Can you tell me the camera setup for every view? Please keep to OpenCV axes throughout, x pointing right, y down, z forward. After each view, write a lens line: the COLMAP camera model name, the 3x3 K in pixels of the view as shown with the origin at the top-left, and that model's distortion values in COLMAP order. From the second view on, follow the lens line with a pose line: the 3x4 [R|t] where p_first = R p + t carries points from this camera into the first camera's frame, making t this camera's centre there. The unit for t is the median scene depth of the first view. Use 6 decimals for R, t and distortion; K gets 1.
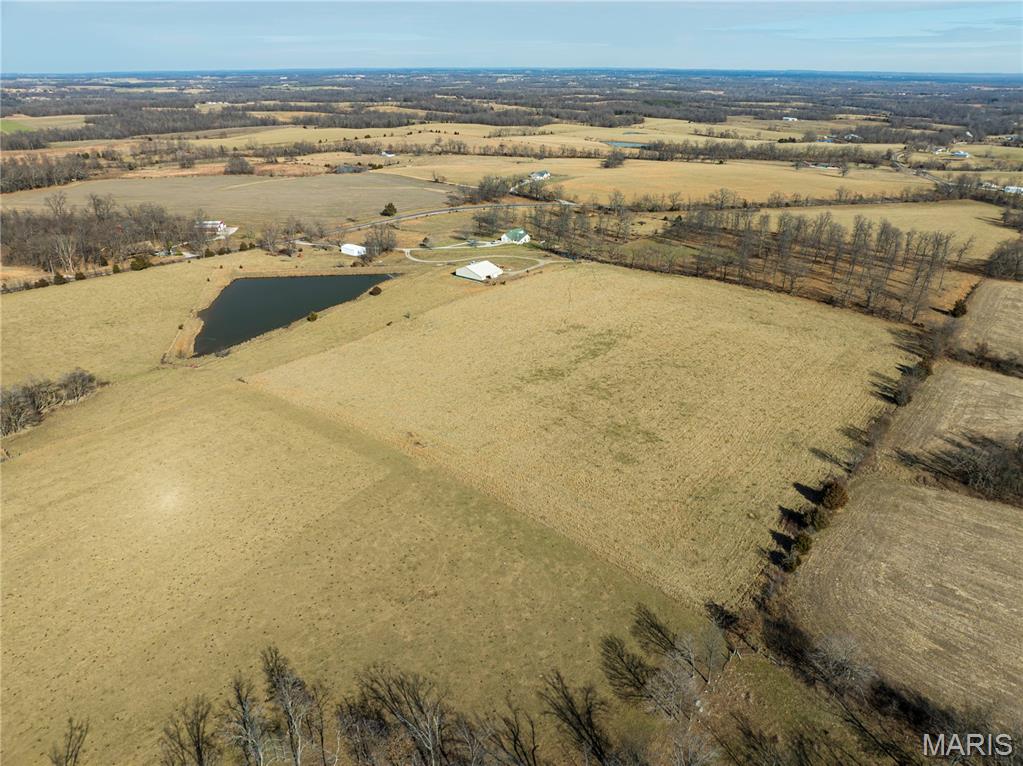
lens RADIAL K [[720.6, 0, 516.6], [0, 720.6, 382.8], [0, 0, 1]] dist [-0.057557, 0.030384]
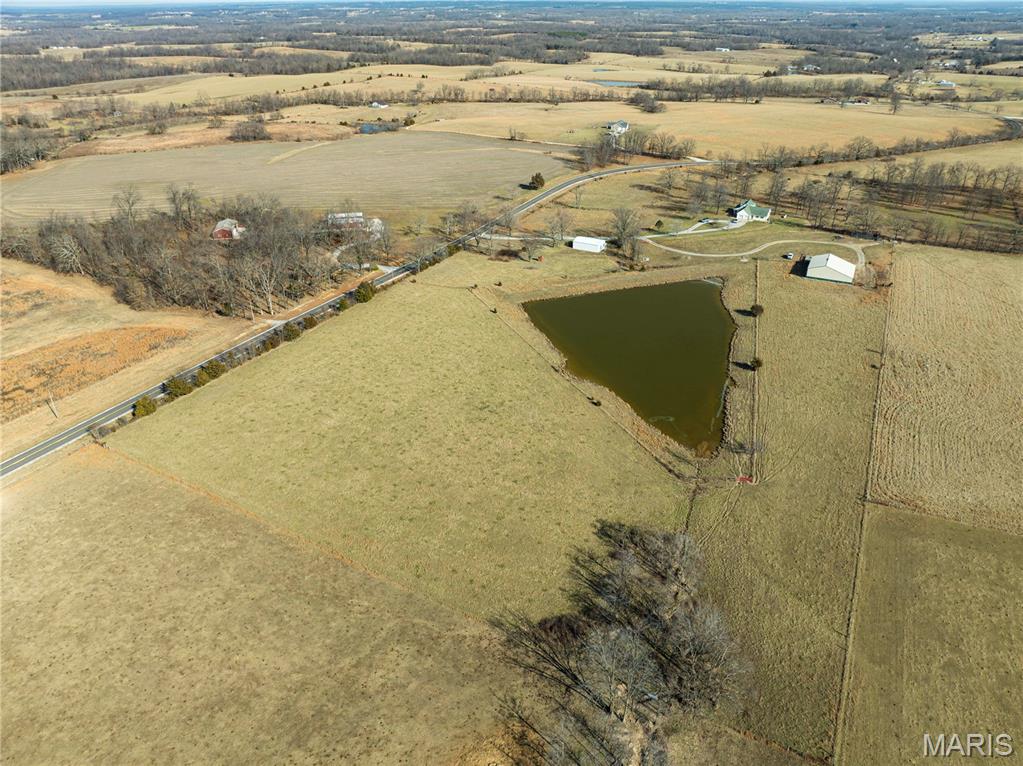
lens RADIAL K [[720.6, 0, 516.6], [0, 720.6, 382.8], [0, 0, 1]] dist [-0.057557, 0.030384]
pose [[0.977416, -0.108294, 0.181469, -0.239342], [0.093421, 0.991675, 0.088616, -0.058618], [-0.189555, -0.069662, 0.979396, 0.128556]]
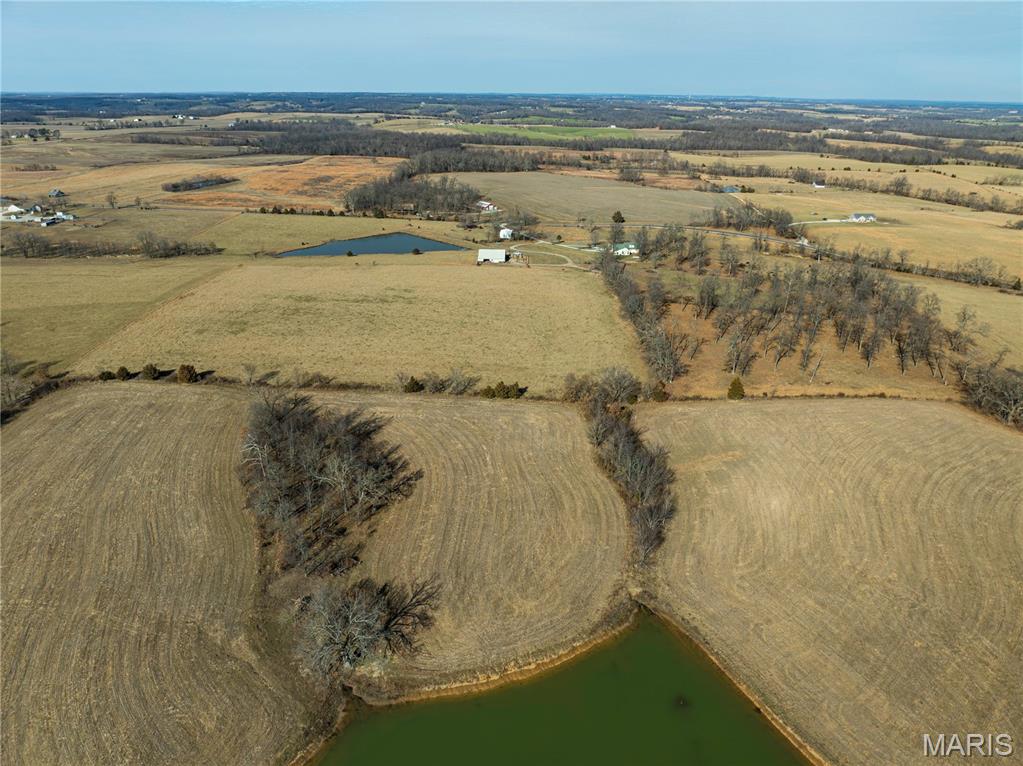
lens RADIAL K [[719.3, 0, 516.6], [0, 719.3, 381.6], [0, 0, 1]] dist [-0.039443, 0.000083]
pose [[0.608823, 0.304733, -0.732443, 0.415573], [-0.331189, 0.936606, 0.114383, -0.047669], [0.720866, 0.172939, 0.671151, 0.105803]]
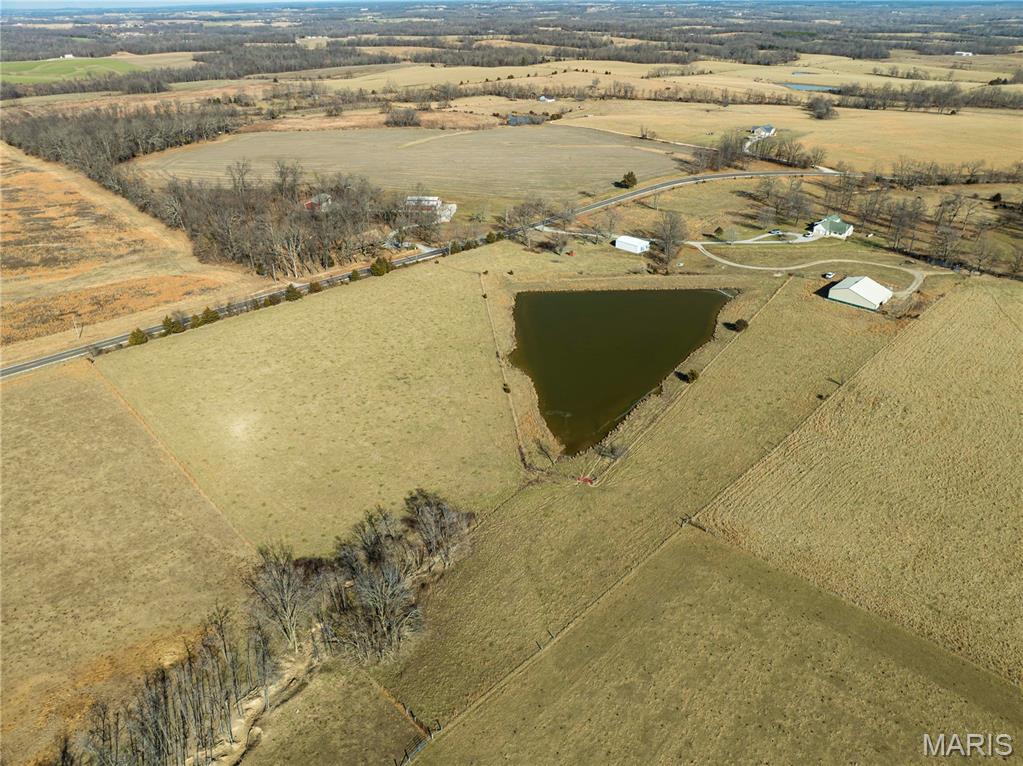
lens RADIAL K [[720.6, 0, 516.6], [0, 720.6, 382.8], [0, 0, 1]] dist [-0.057557, 0.030384]
pose [[0.995391, 0.033280, -0.089938, -0.143954], [-0.025755, 0.996169, 0.083568, -0.051248], [0.092374, -0.080866, 0.992435, 0.112286]]
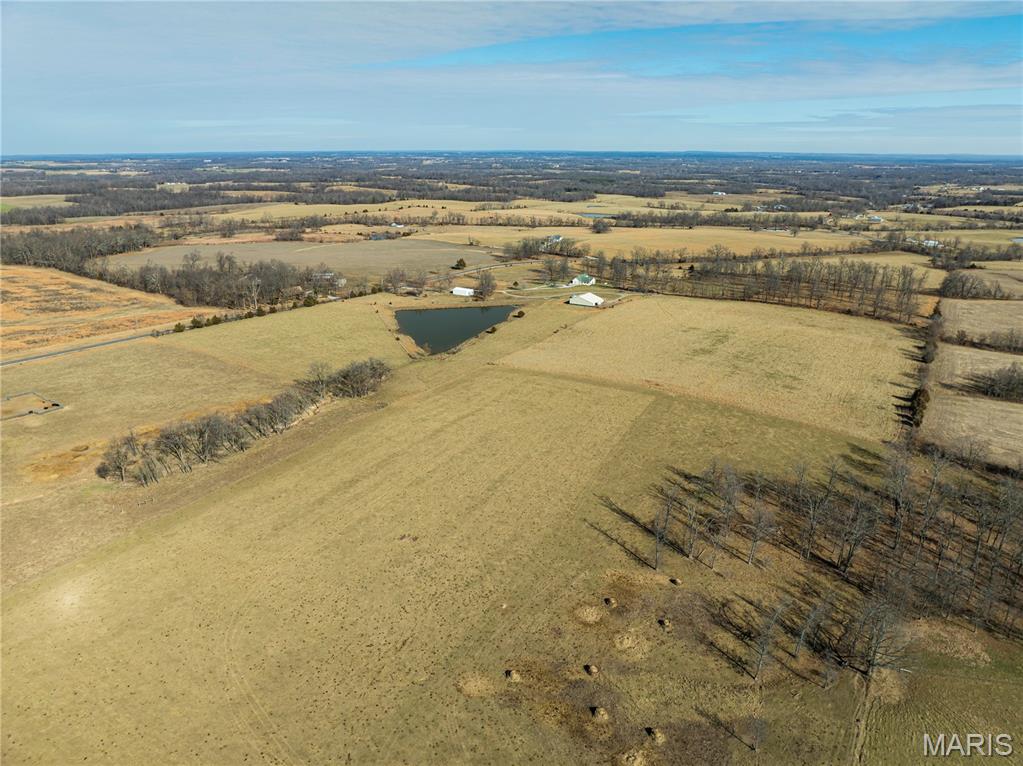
lens RADIAL K [[719.3, 0, 516.6], [0, 719.3, 381.6], [0, 0, 1]] dist [-0.039443, 0.000083]
pose [[0.993173, -0.035942, 0.110972, -0.145106], [0.047251, 0.993762, -0.101019, 0.052170], [-0.106649, 0.105573, 0.988676, -0.117749]]
